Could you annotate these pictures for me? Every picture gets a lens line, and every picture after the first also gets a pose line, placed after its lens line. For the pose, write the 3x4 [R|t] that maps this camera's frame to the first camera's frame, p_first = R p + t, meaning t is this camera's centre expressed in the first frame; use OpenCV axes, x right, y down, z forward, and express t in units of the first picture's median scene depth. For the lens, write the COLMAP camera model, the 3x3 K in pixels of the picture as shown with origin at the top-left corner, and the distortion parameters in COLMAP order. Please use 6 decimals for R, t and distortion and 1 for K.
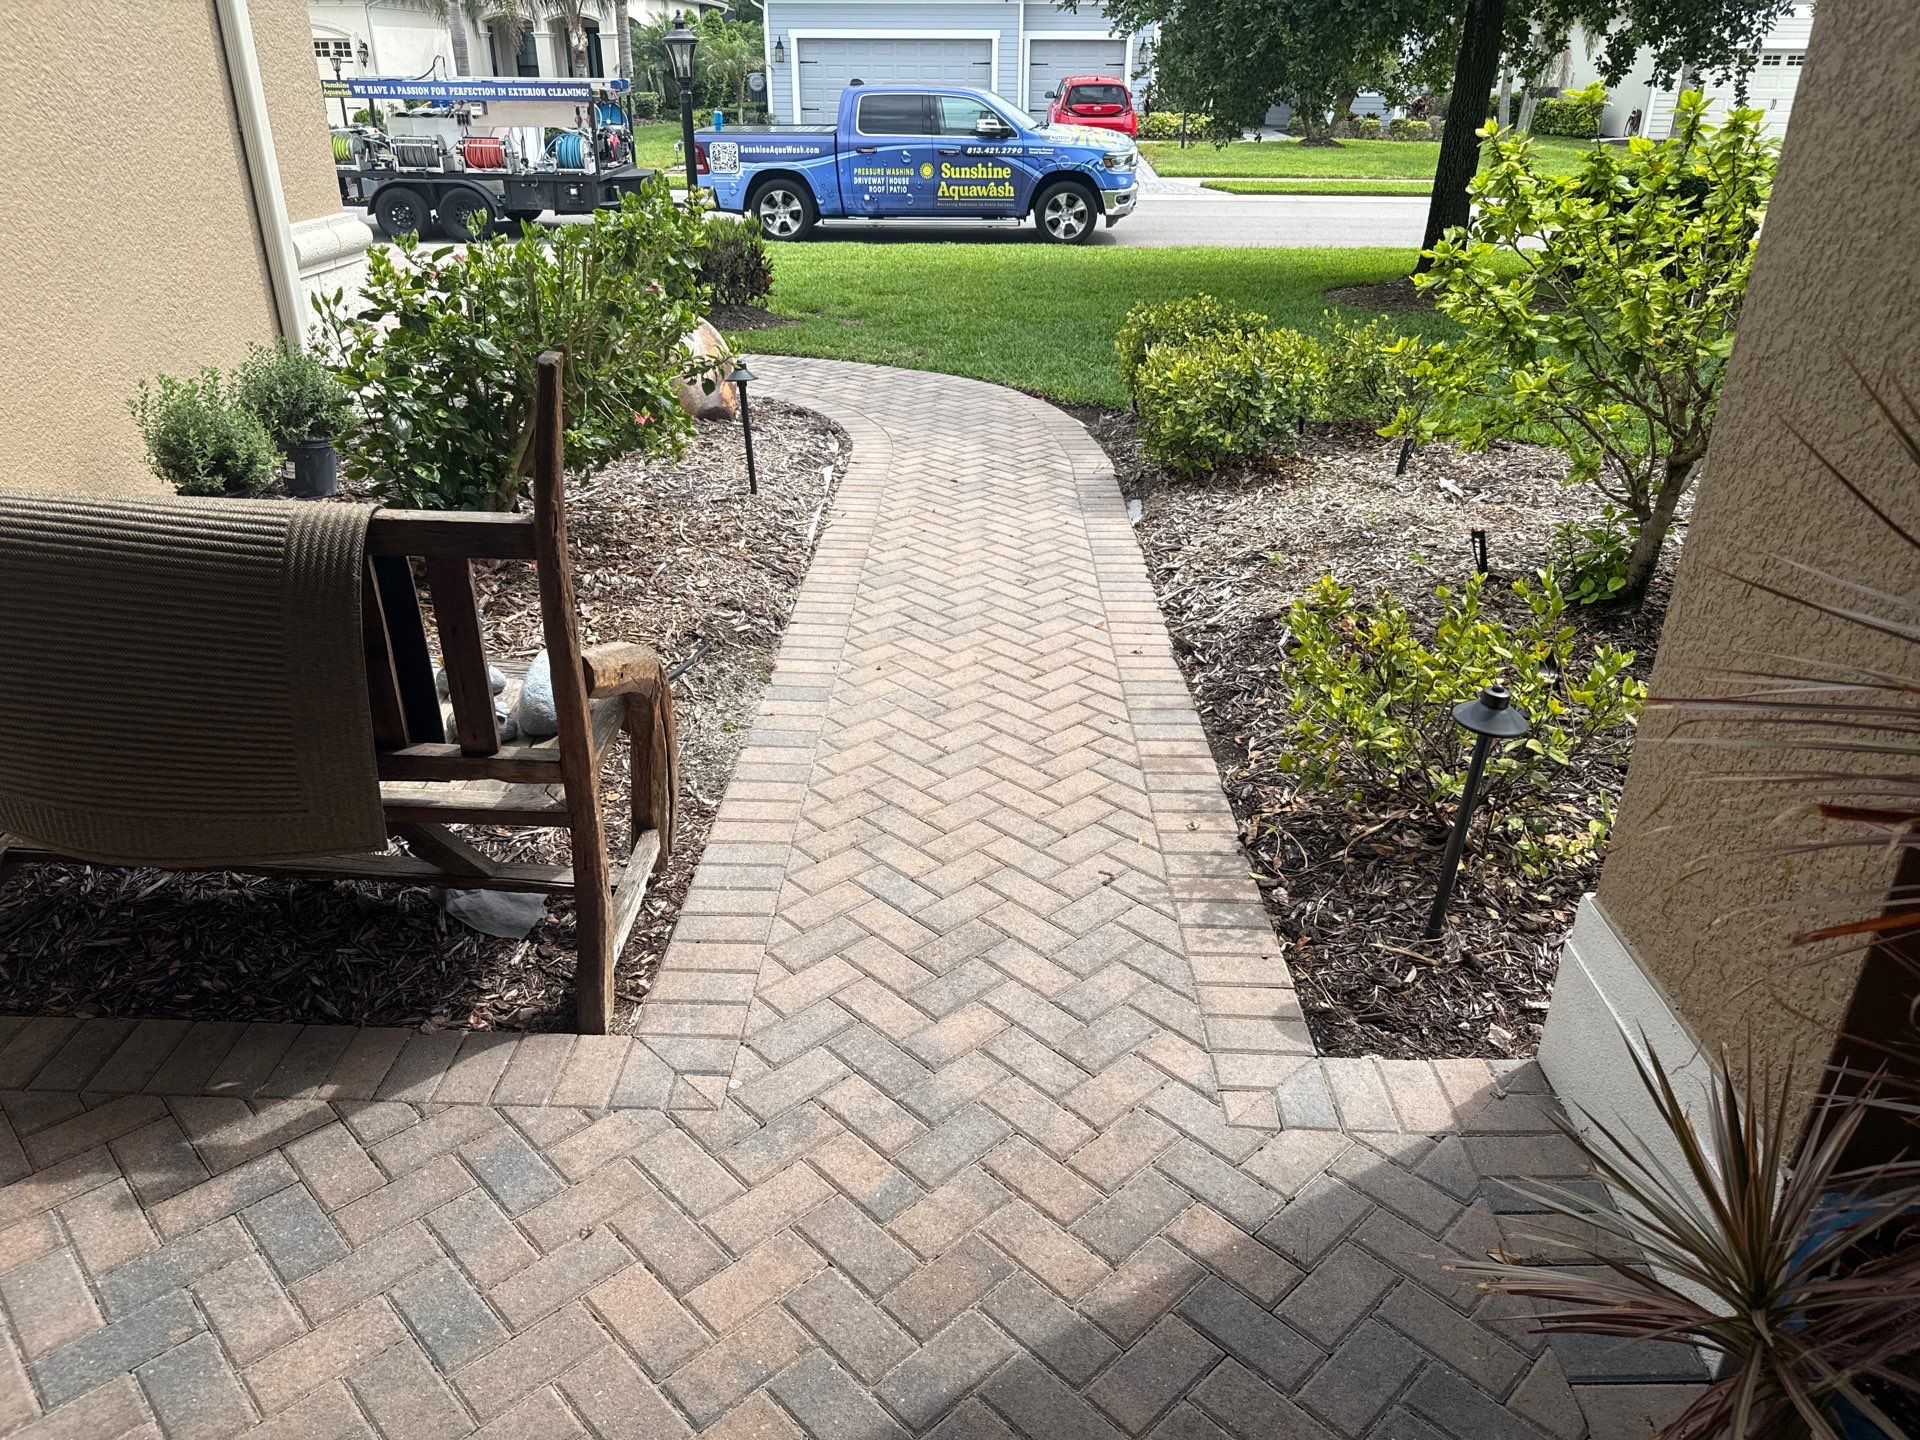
lens RADIAL K [[1339.4, 0, 968.5], [0, 1339.4, 722.6], [0, 0, 1]] dist [0.021836, -0.037843]
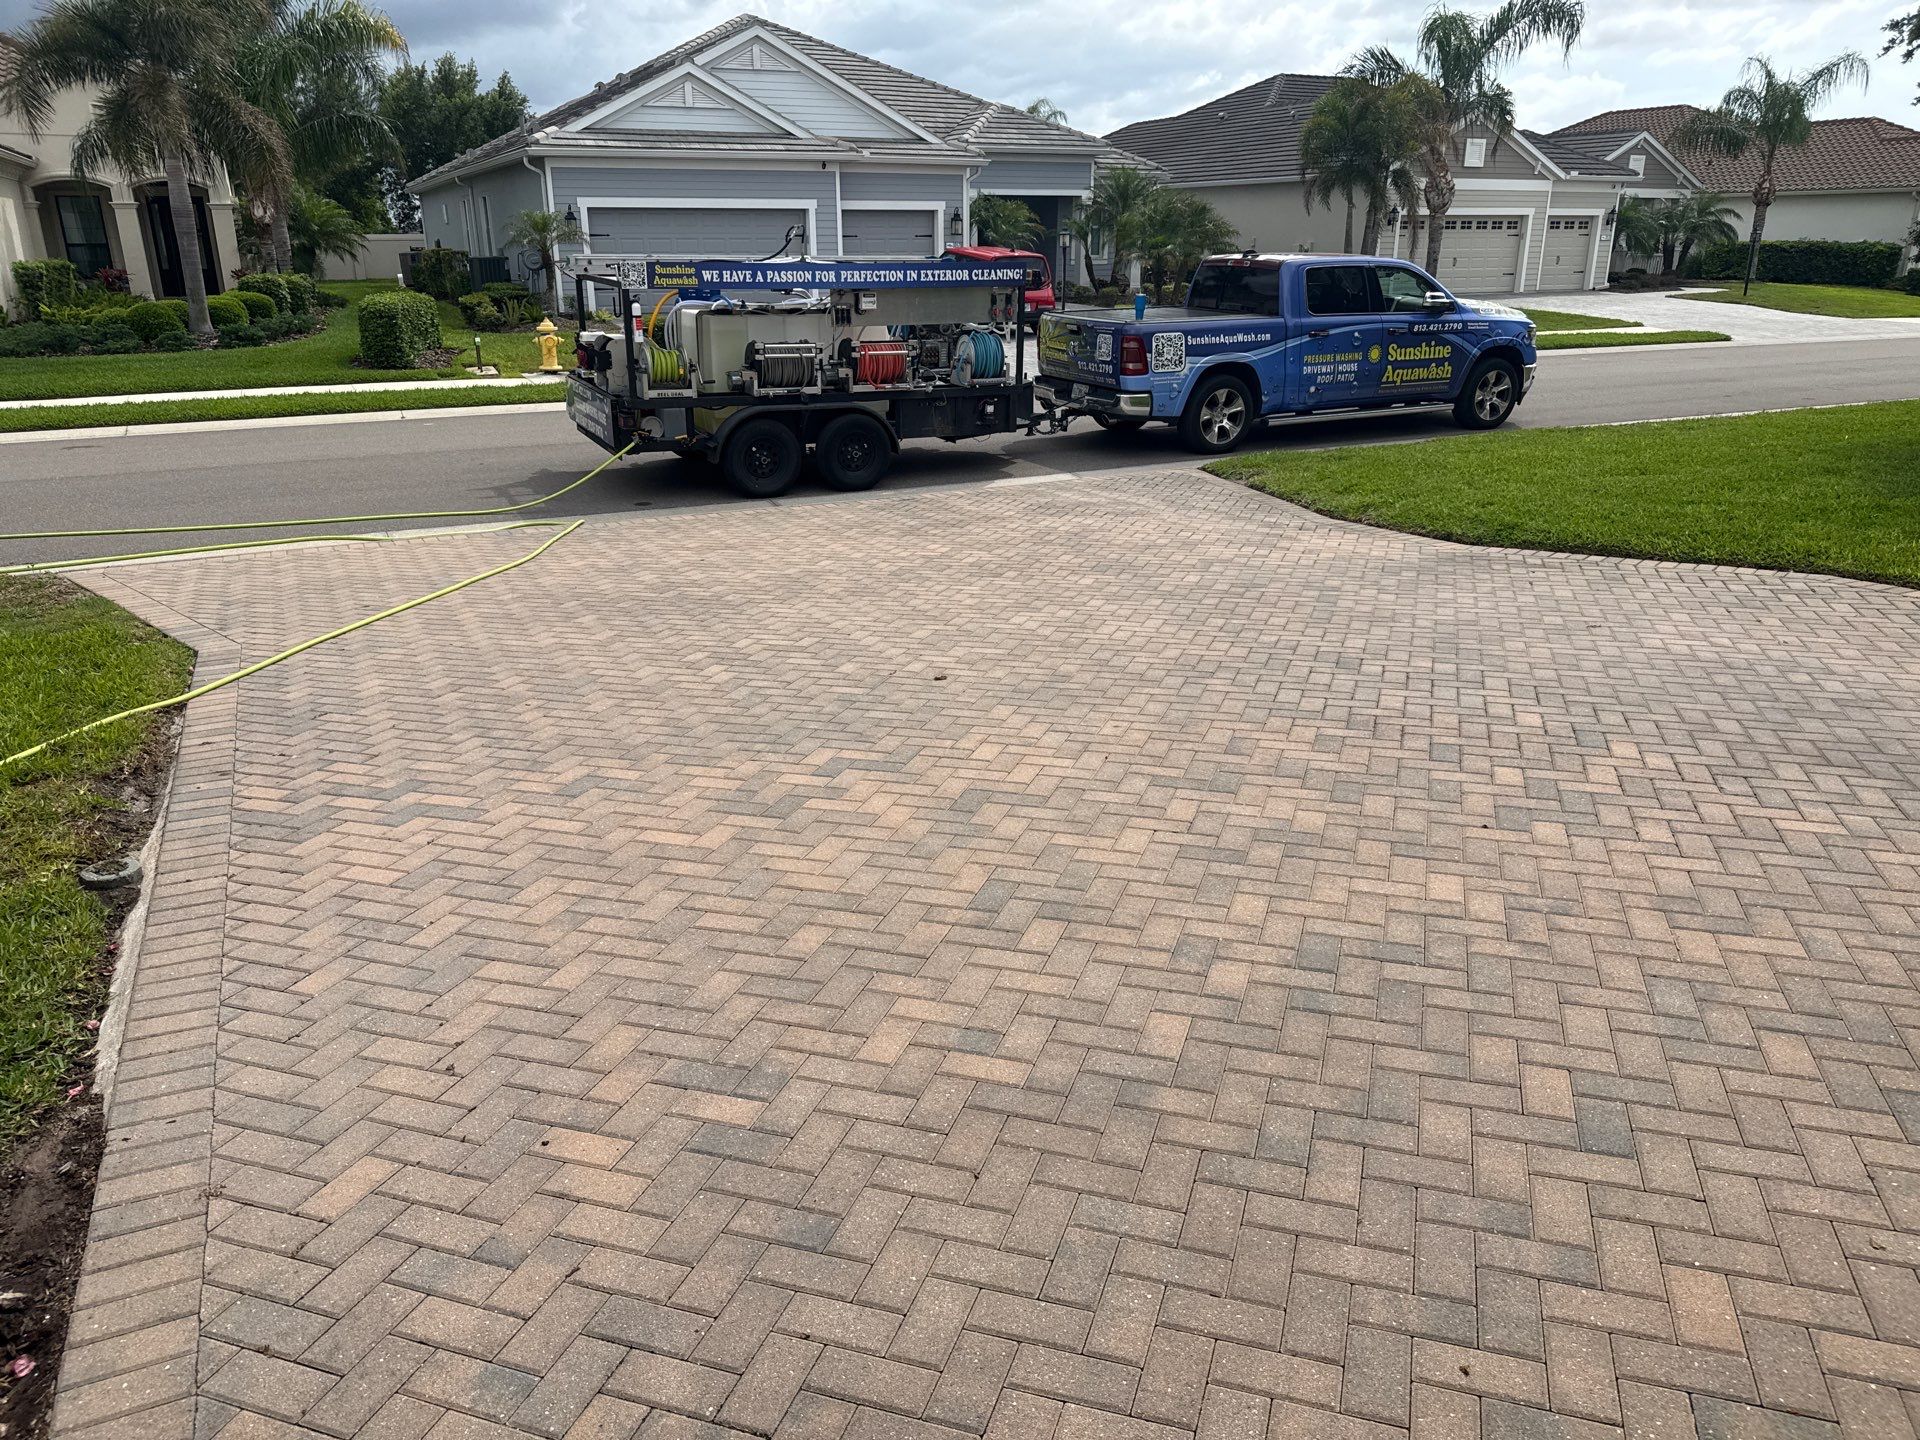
lens RADIAL K [[1333.7, 0, 952.6], [0, 1333.7, 721.9], [0, 0, 1]] dist [0.091699, -0.135945]
pose [[0.891009, -0.163095, 0.423678, -0.645045], [0.208819, 0.975892, -0.063483, -0.189495], [-0.403110, 0.145036, 0.903586, 0.383085]]
